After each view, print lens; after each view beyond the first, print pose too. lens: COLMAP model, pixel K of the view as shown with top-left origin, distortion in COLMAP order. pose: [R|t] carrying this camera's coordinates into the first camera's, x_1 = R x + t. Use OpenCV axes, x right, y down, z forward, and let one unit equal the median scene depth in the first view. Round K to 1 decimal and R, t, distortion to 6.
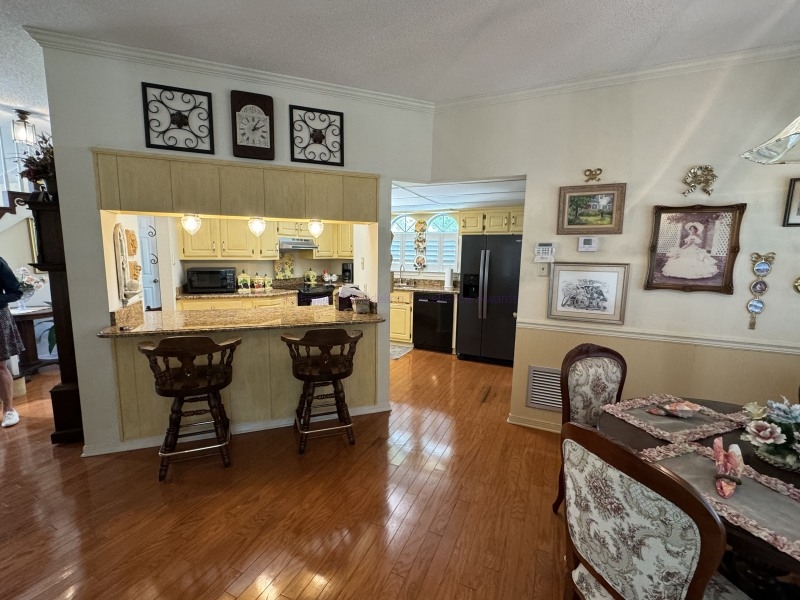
lens RADIAL K [[354.0, 0, 399.4], [0, 354.0, 299.5], [0, 0, 1]] dist [-0.001279, 0.000057]
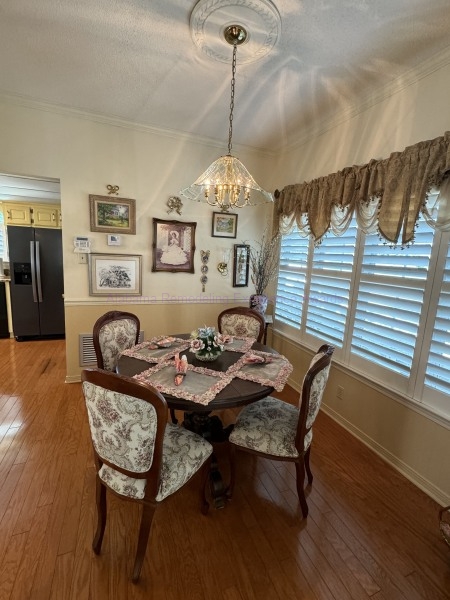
lens RADIAL K [[265.5, 0, 223.5], [0, 265.5, 299.2], [0, 0, 1]] dist [-0.001279, 0.000057]
pose [[0.690461, -0.097091, 0.716825, 0.057844], [0.053888, 0.995102, 0.082876, 0.009663], [-0.721360, -0.018594, 0.692311, -0.033091]]
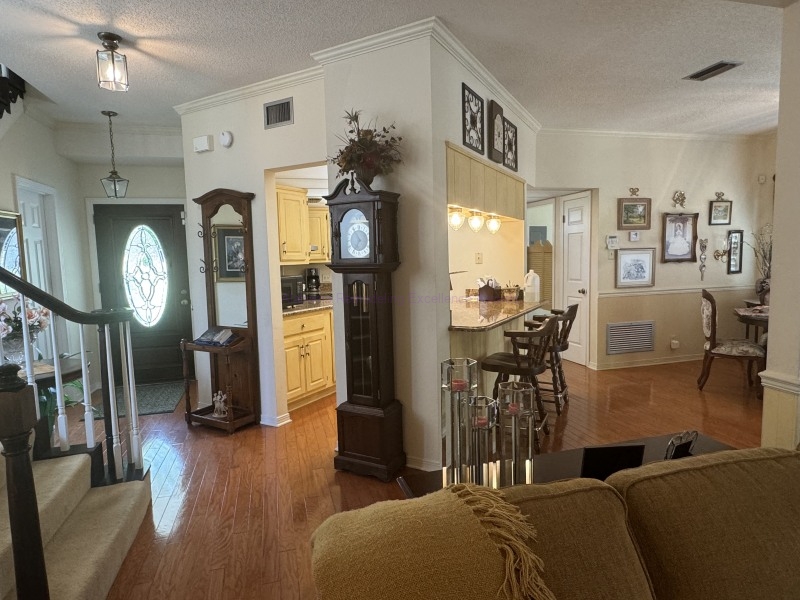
lens RADIAL K [[471.0, 0, 397.8], [0, 471.0, 301.5], [0, 0, 1]] dist [-0.004544, 0.002801]
pose [[0.770604, -0.094455, 0.630276, -1.495562], [0.124833, 0.992170, -0.003938, 0.003194], [-0.624969, 0.081714, 0.776361, 0.081854]]
